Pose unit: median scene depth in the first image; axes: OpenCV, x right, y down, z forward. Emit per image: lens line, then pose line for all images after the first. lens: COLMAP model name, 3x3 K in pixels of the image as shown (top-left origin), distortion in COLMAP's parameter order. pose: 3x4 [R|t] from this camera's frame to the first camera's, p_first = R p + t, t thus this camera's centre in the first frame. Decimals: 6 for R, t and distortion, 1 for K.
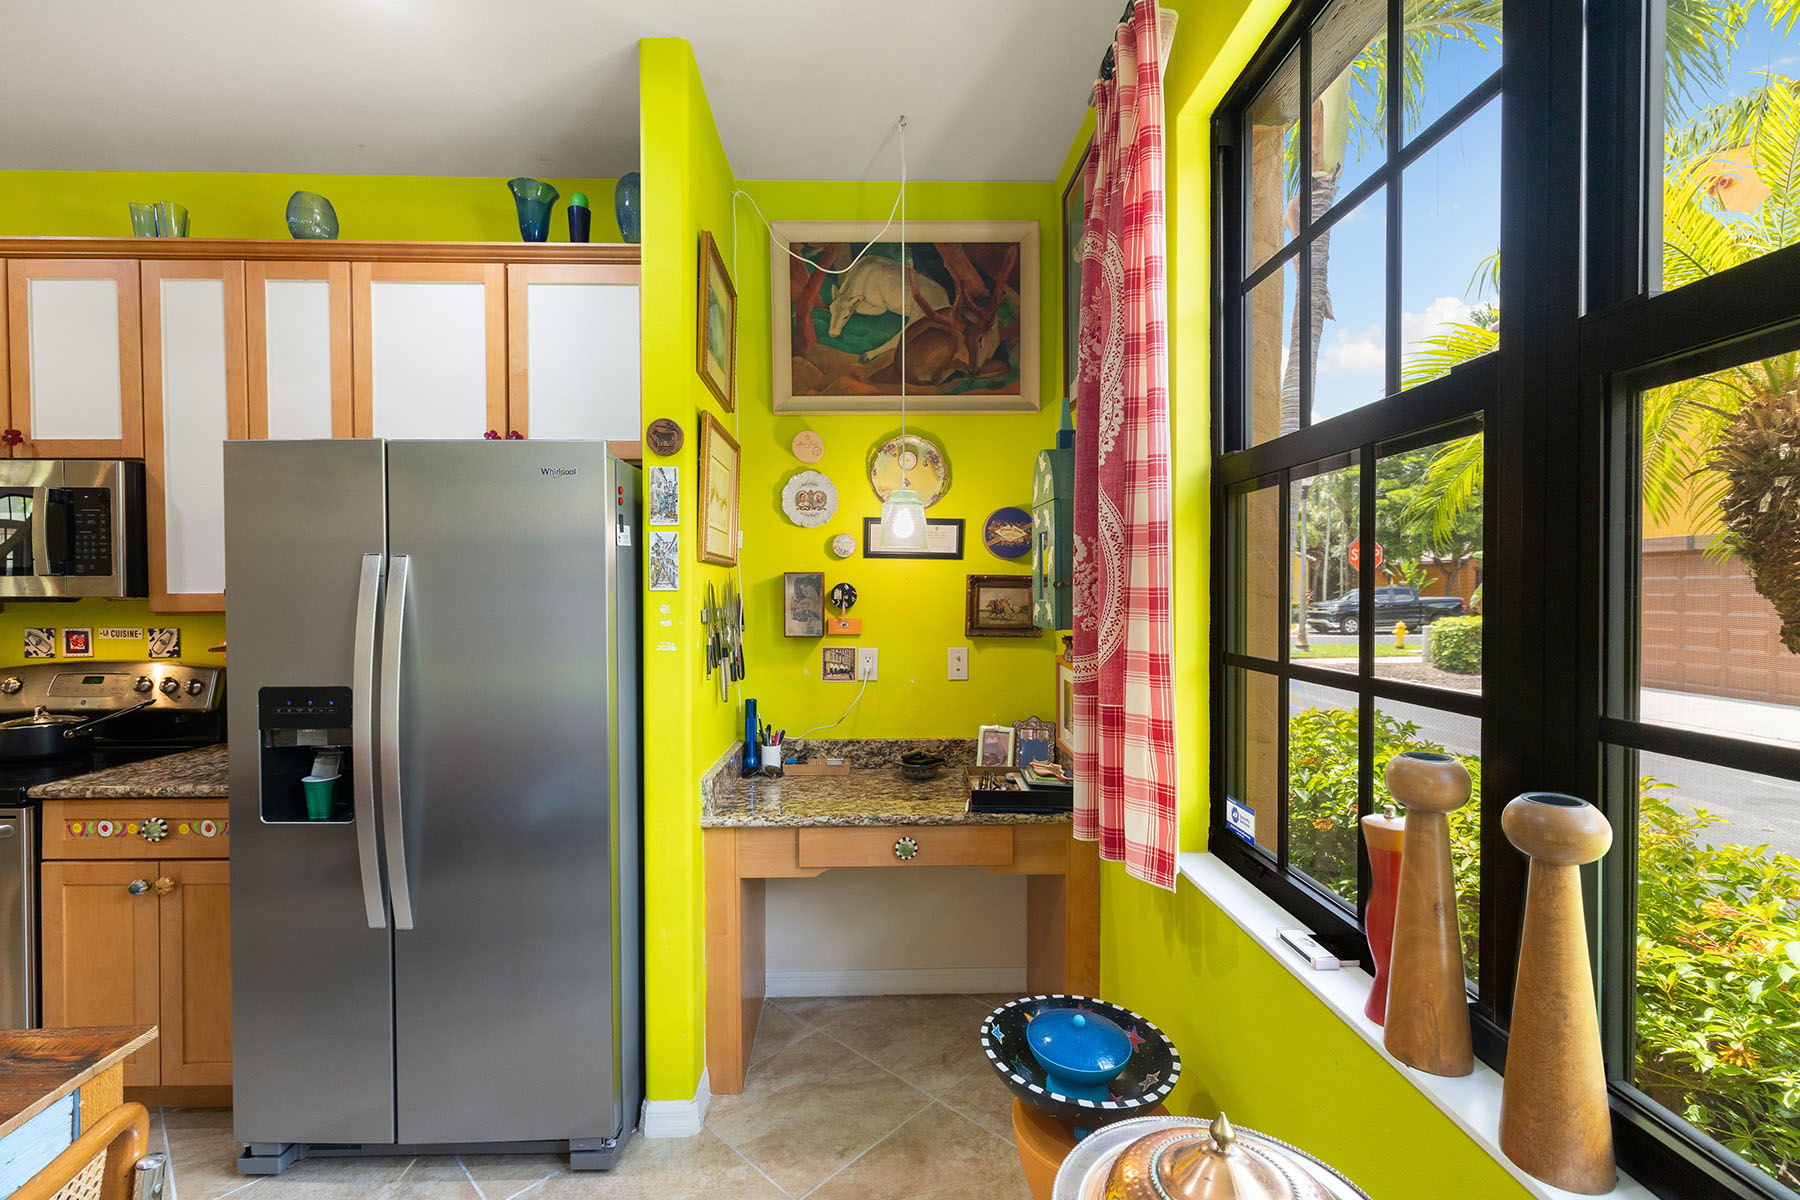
lens RADIAL K [[767.1, 0, 896.5], [0, 767.1, 600.4], [0, 0, 1]] dist [-0.003701, 0.001600]
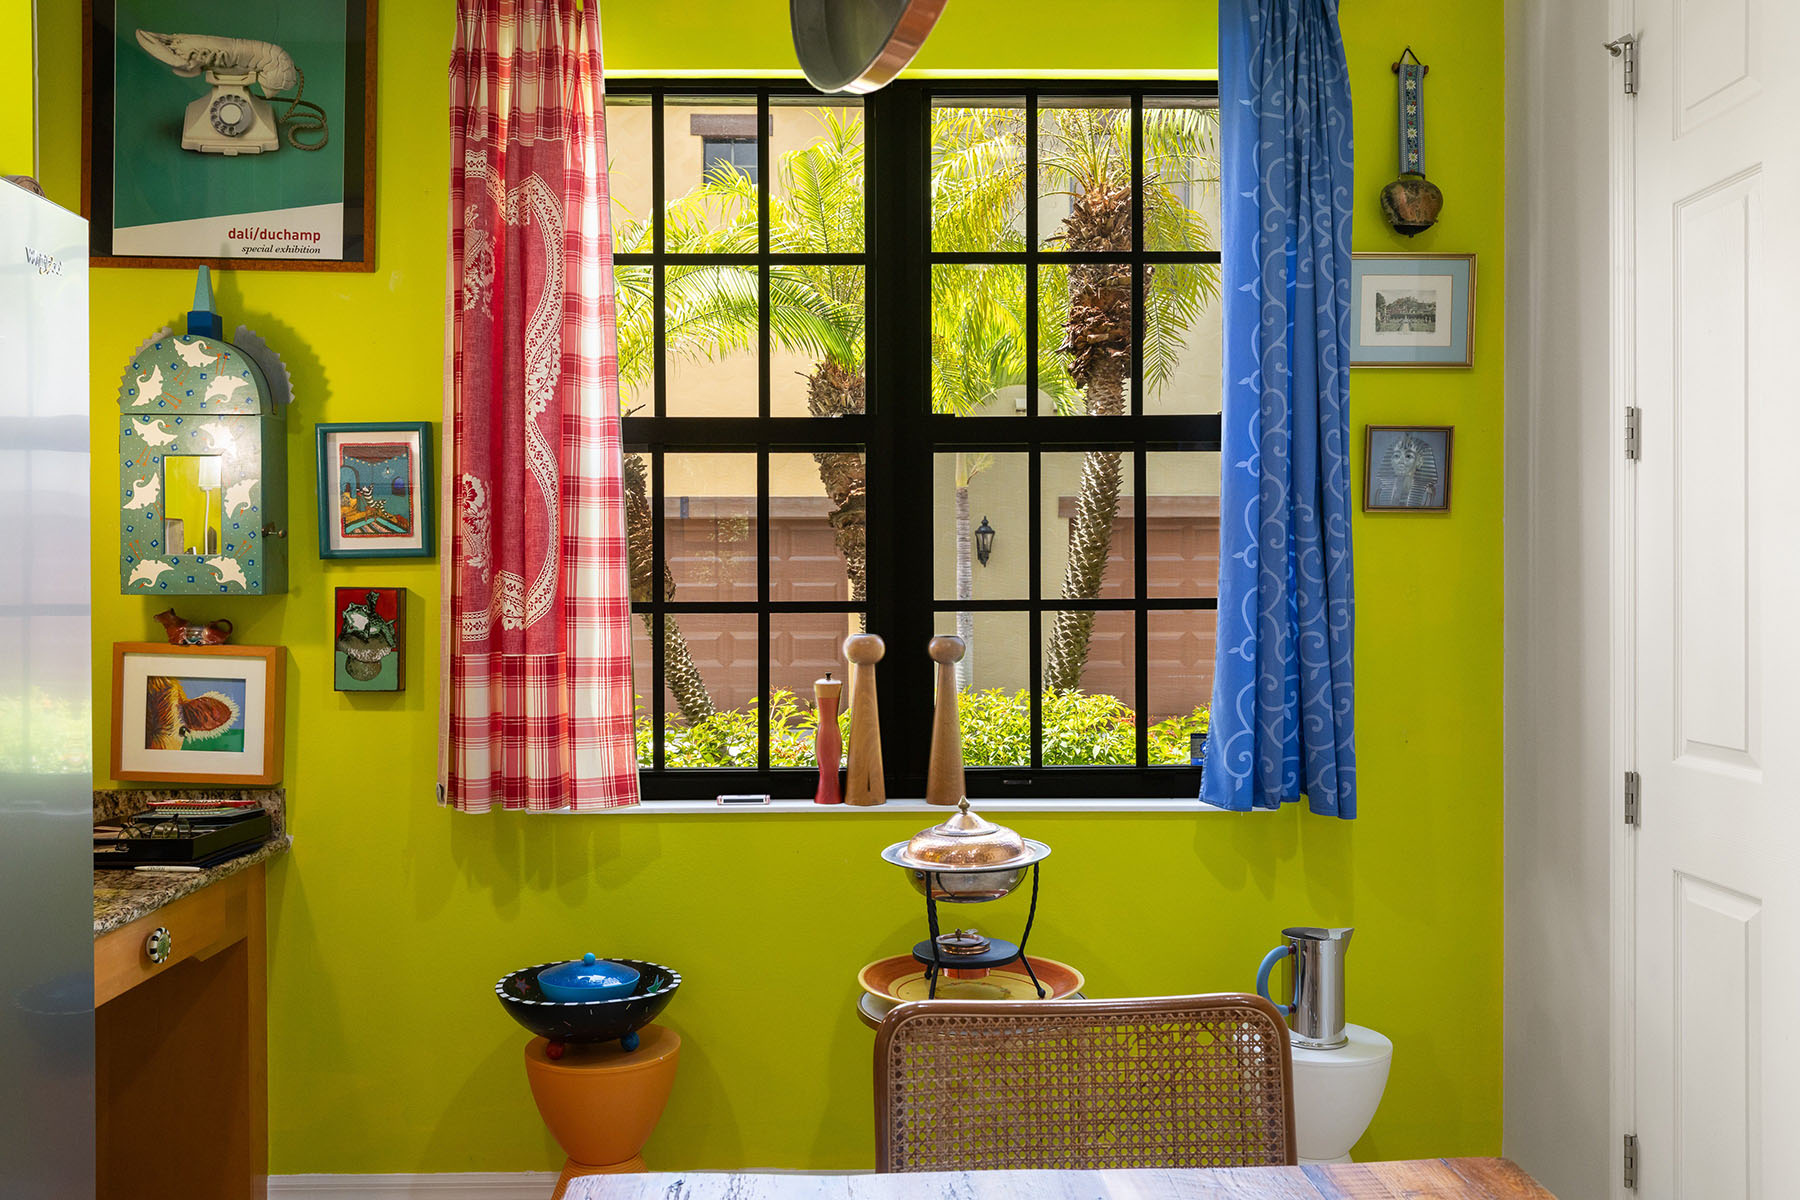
lens RADIAL K [[1461.3, 0, 888.6], [0, 1461.3, 593.4], [0, 0, 1]] dist [0.014673, -0.034382]
pose [[0.014072, -0.005743, 0.999884, -1.064748], [0.015161, 0.999870, 0.005529, 0.035415], [-0.999786, 0.015081, 0.014157, 0.351103]]
